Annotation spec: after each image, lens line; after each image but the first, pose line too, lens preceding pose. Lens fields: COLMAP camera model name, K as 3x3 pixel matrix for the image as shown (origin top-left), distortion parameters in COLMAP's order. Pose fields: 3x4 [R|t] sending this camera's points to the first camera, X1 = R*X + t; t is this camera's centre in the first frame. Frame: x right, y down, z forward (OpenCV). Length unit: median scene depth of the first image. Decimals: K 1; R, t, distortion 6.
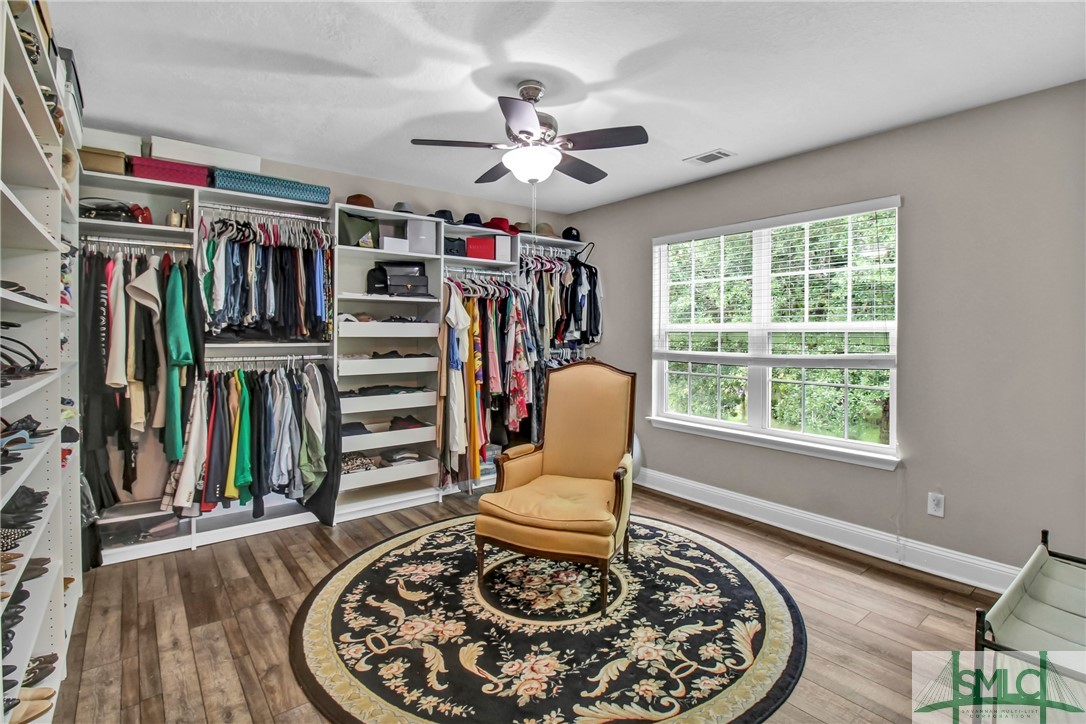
lens RADIAL K [[519.6, 0, 538.0], [0, 519.6, 359.0], [0, 0, 1]] dist [-0.000517, -0.015975]
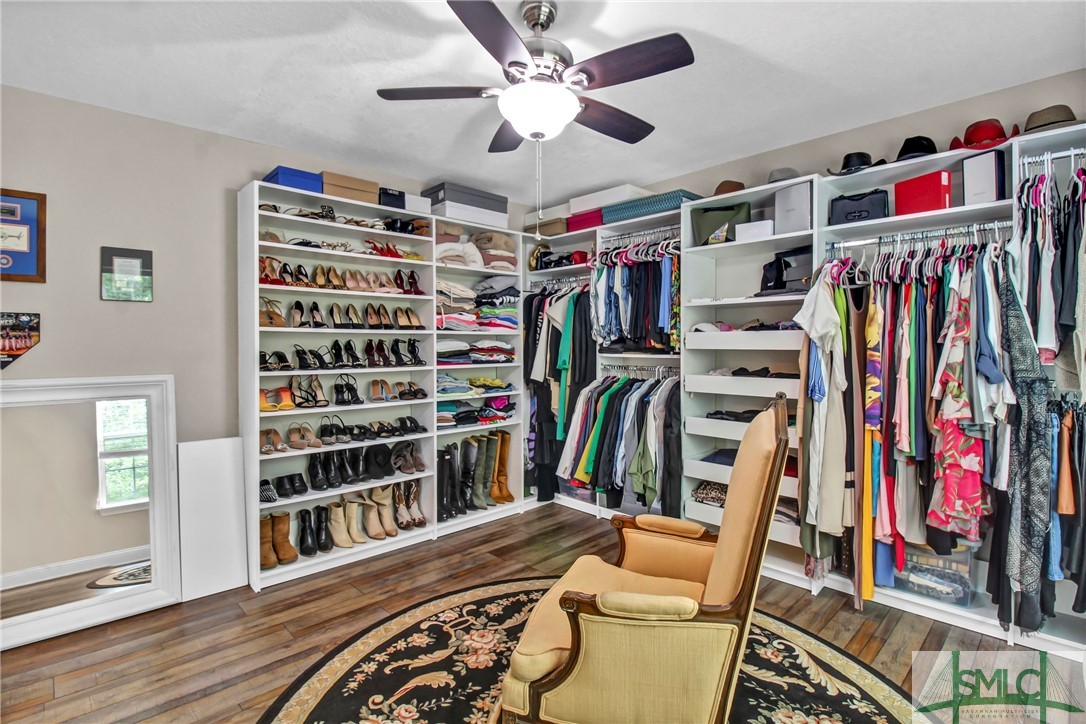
lens RADIAL K [[519.6, 0, 538.0], [0, 519.6, 359.0], [0, 0, 1]] dist [-0.000517, -0.015975]
pose [[0.099340, 0.024508, -0.994752, 0.734323], [-0.048564, 0.998625, 0.019753, -0.042471], [0.993868, 0.046347, 0.100394, 0.952210]]
